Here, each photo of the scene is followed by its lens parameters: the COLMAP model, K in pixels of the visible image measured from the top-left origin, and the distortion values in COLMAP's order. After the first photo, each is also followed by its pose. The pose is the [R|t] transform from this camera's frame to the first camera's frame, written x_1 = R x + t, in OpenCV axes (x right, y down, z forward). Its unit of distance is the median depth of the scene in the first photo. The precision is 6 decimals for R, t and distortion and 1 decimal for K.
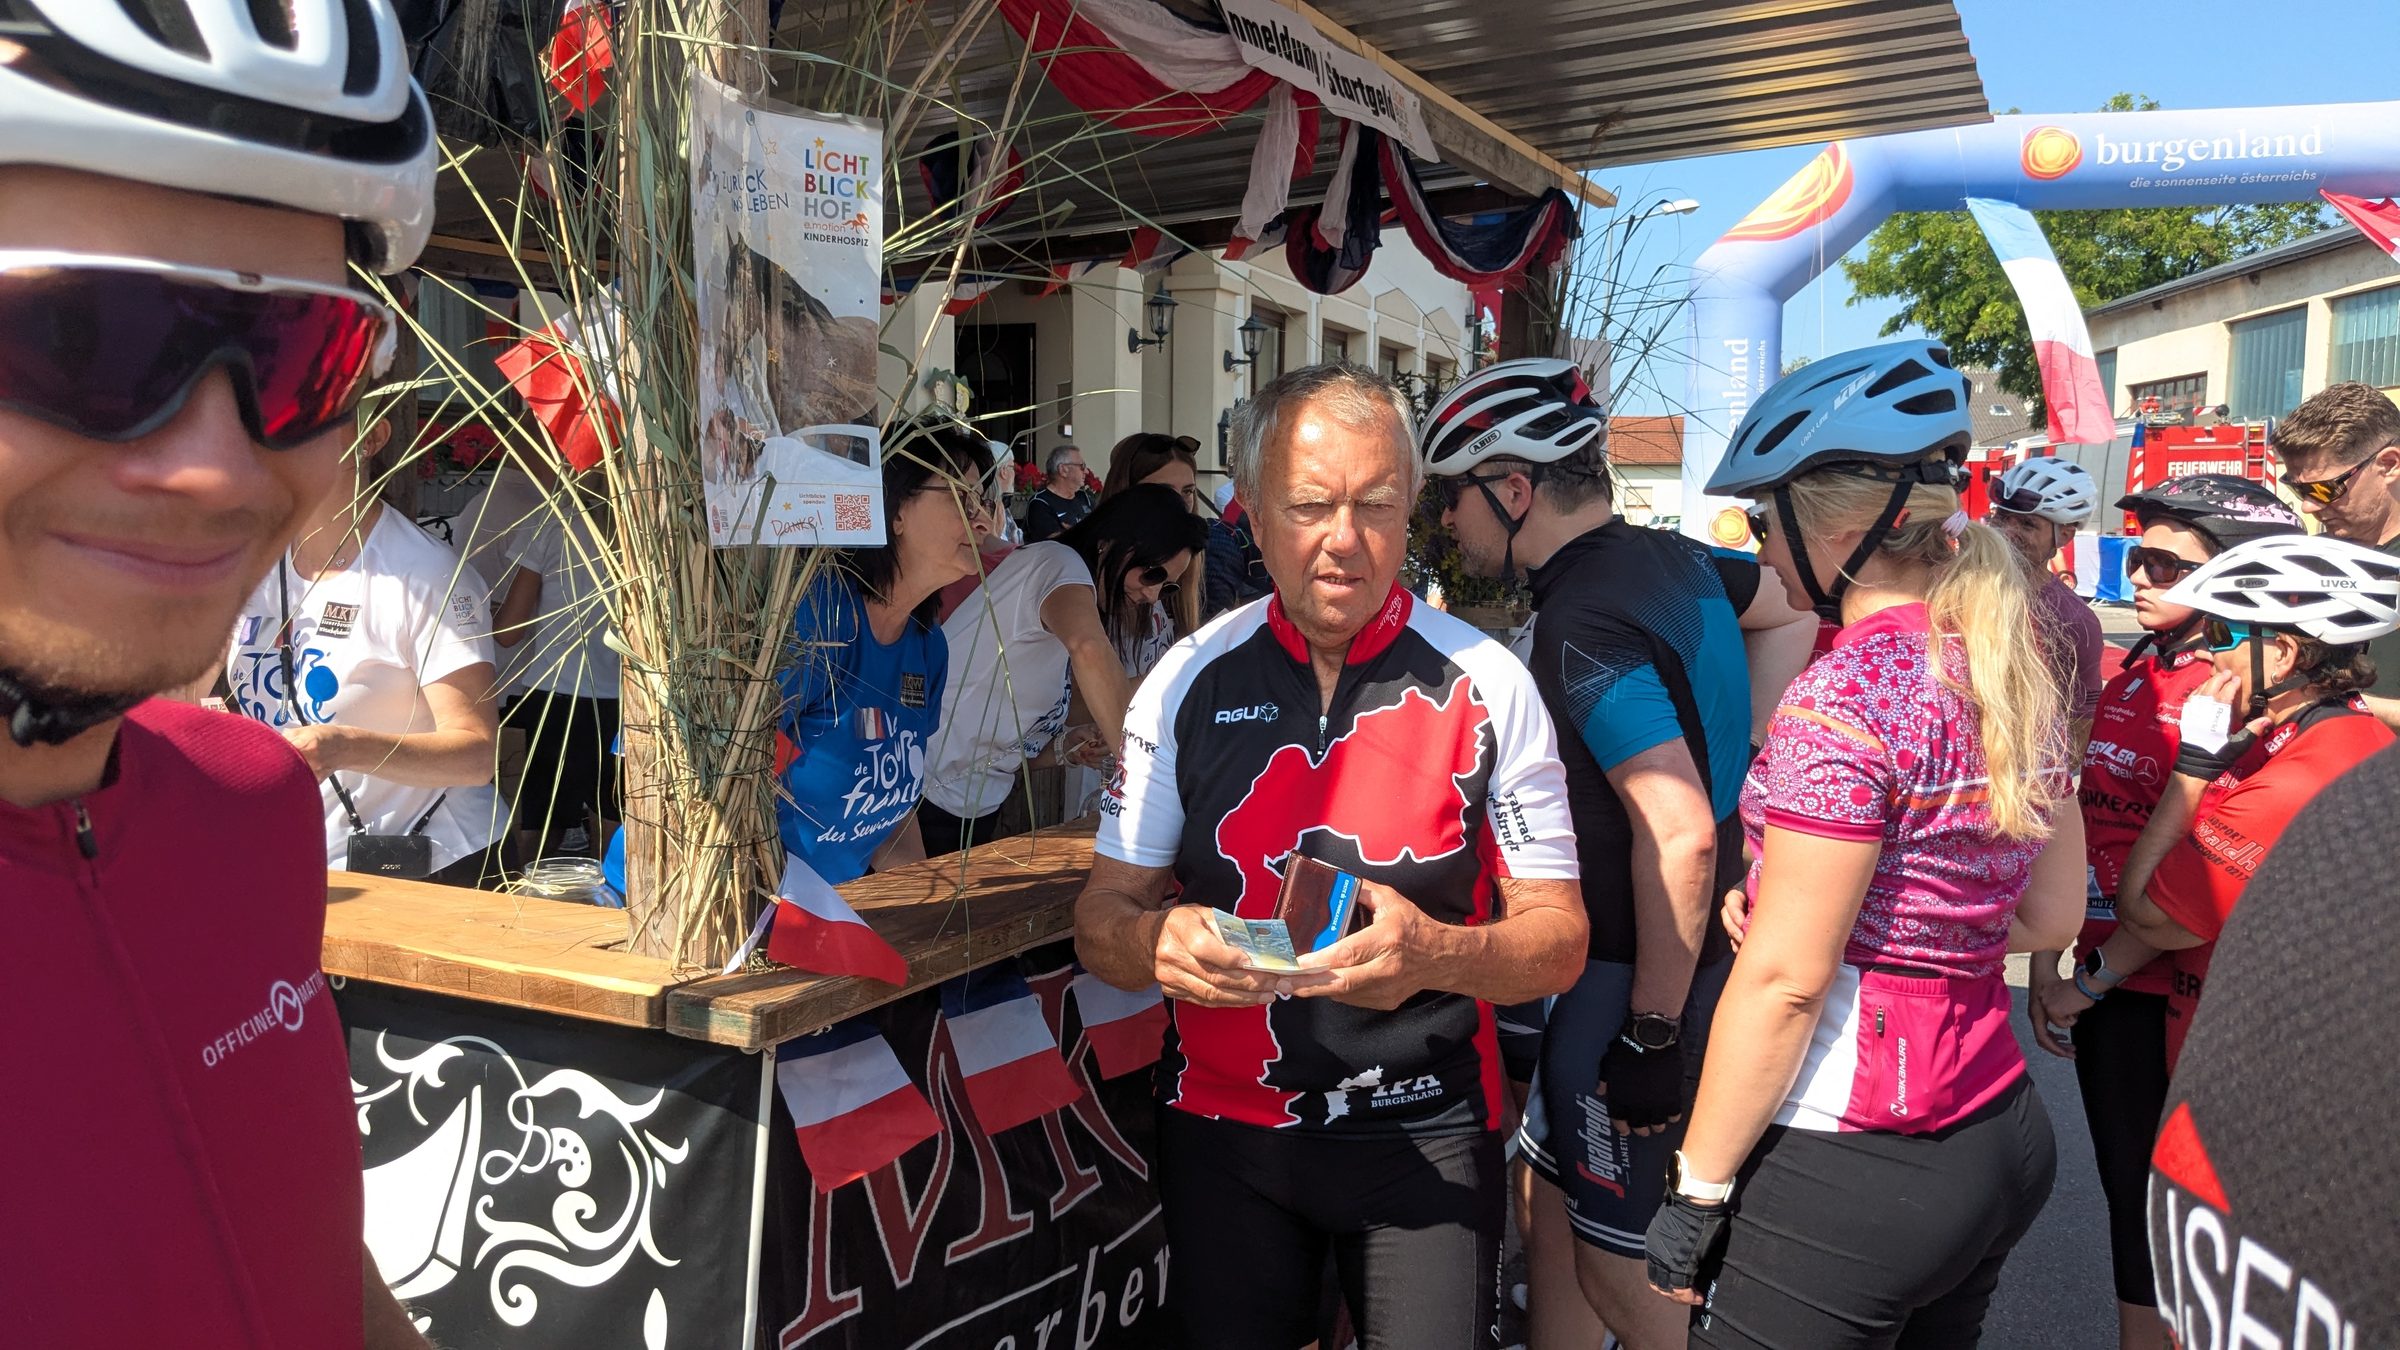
lens RADIAL K [[1887.4, 0, 1209.2], [0, 1887.4, 679.3], [0, 0, 1]] dist [0.024809, -0.032295]
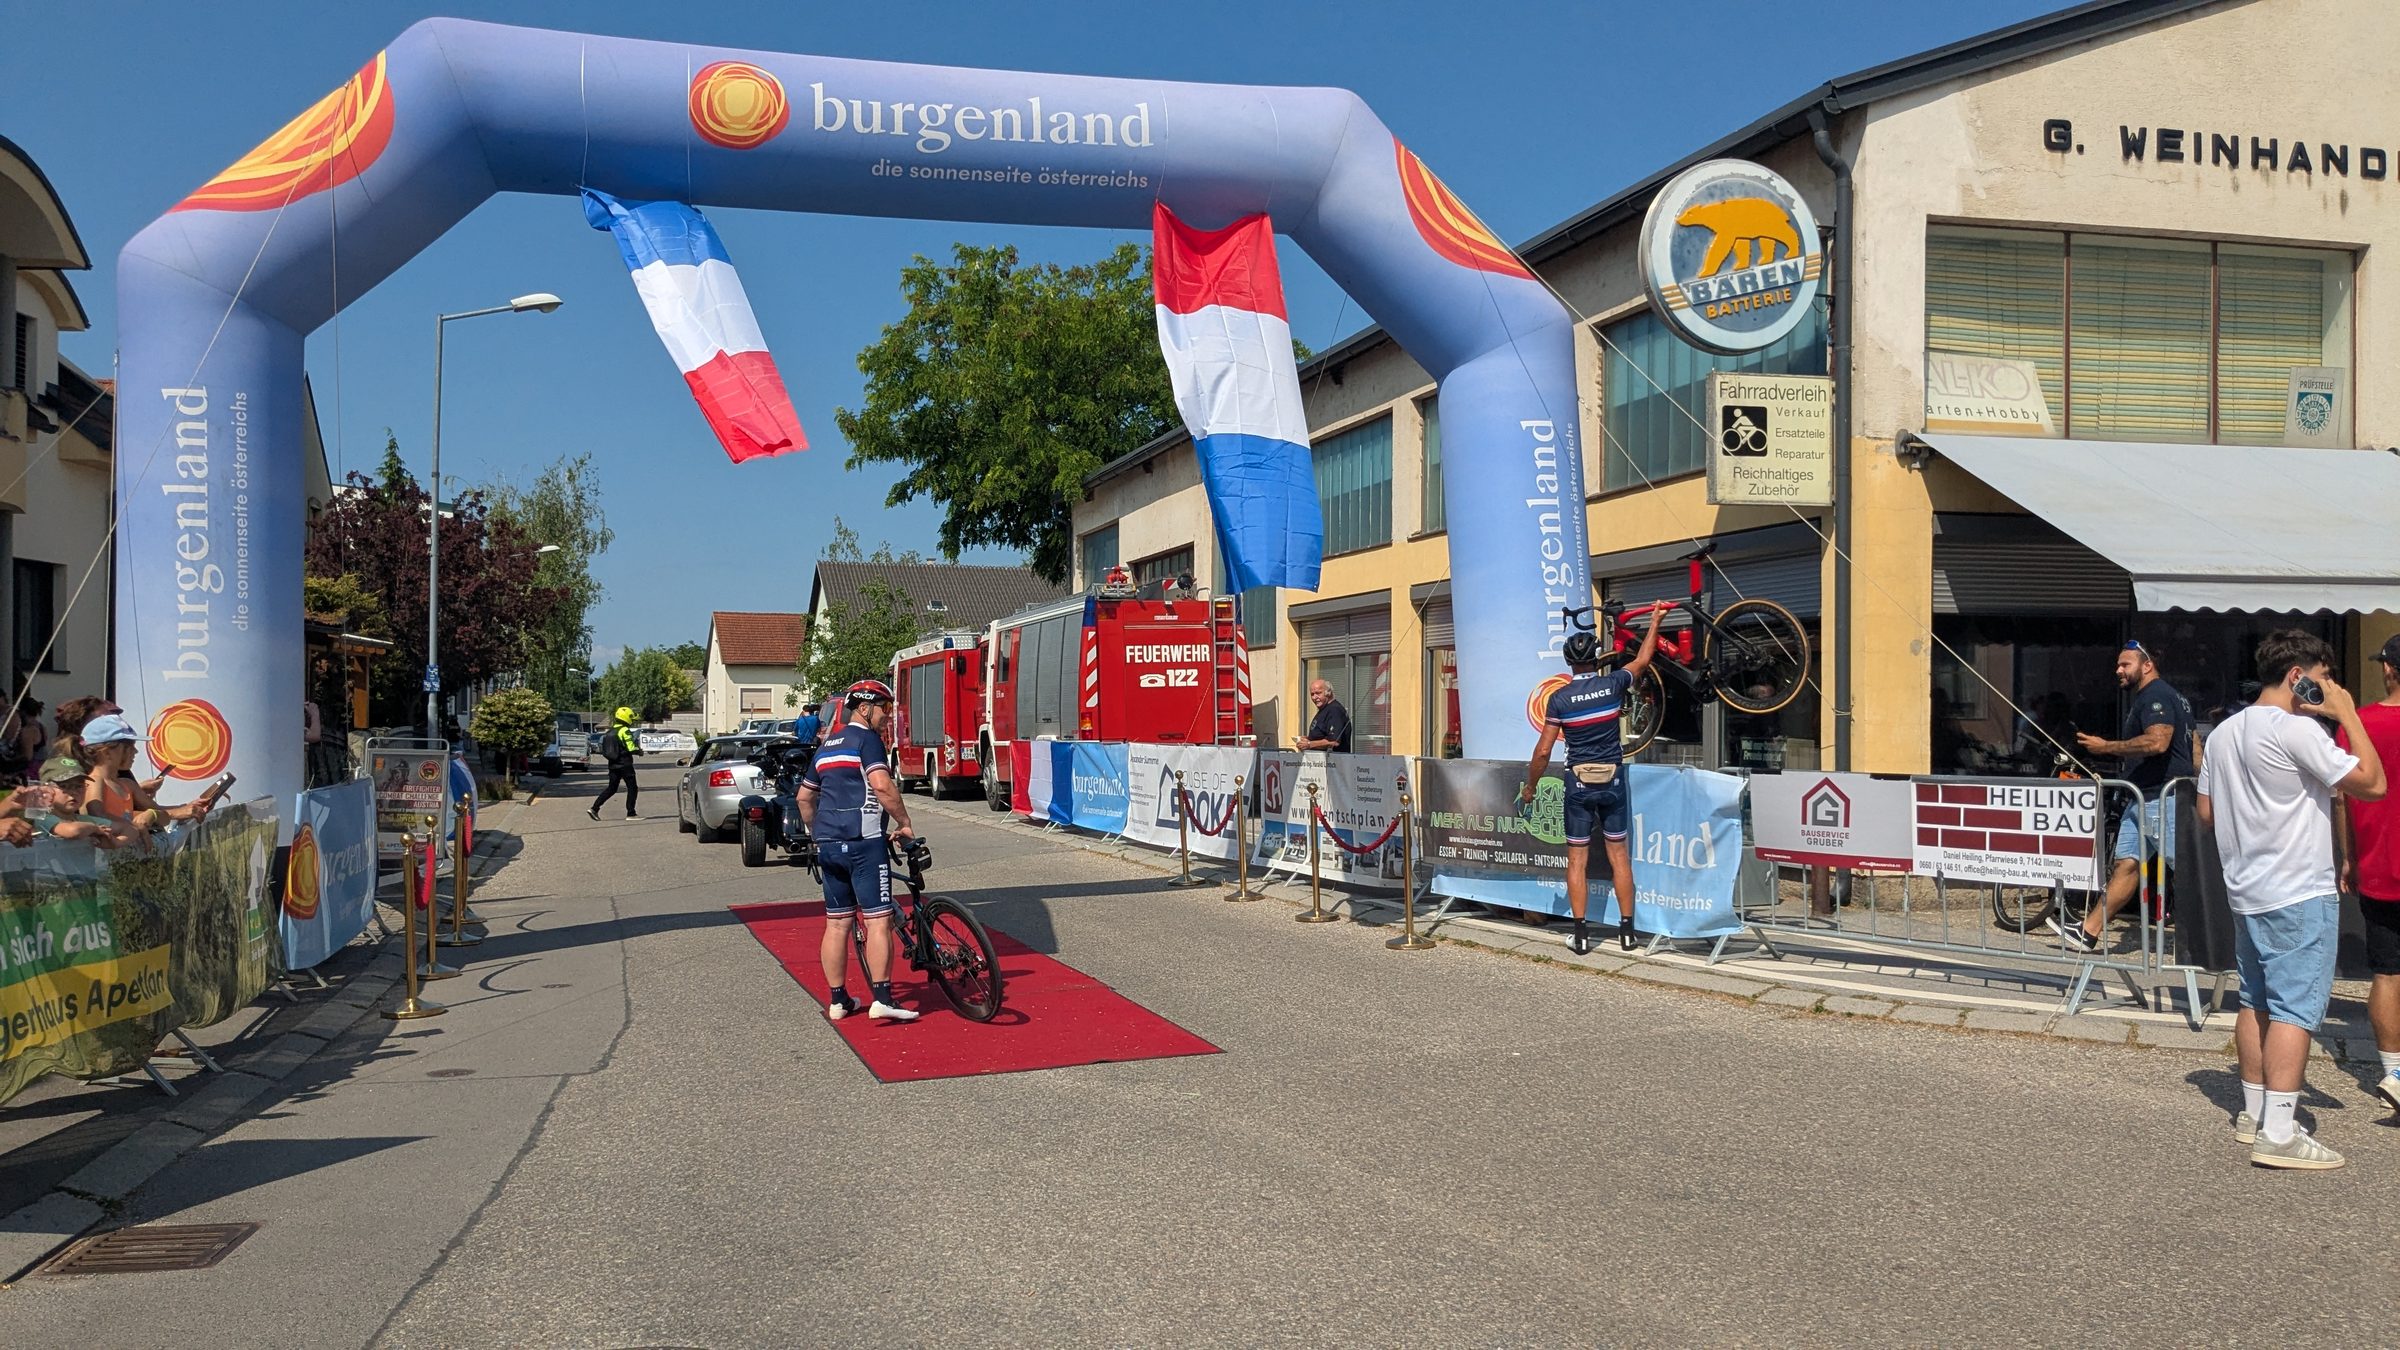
lens RADIAL K [[1887.4, 0, 1188.1], [0, 1887.4, 687.4], [0, 0, 1]] dist [0.024809, -0.032295]
pose [[0.920192, -0.001617, 0.391465, 0.334390], [0.042145, 0.994589, -0.094958, -0.032888], [-0.389193, 0.103877, 0.915280, 0.413011]]
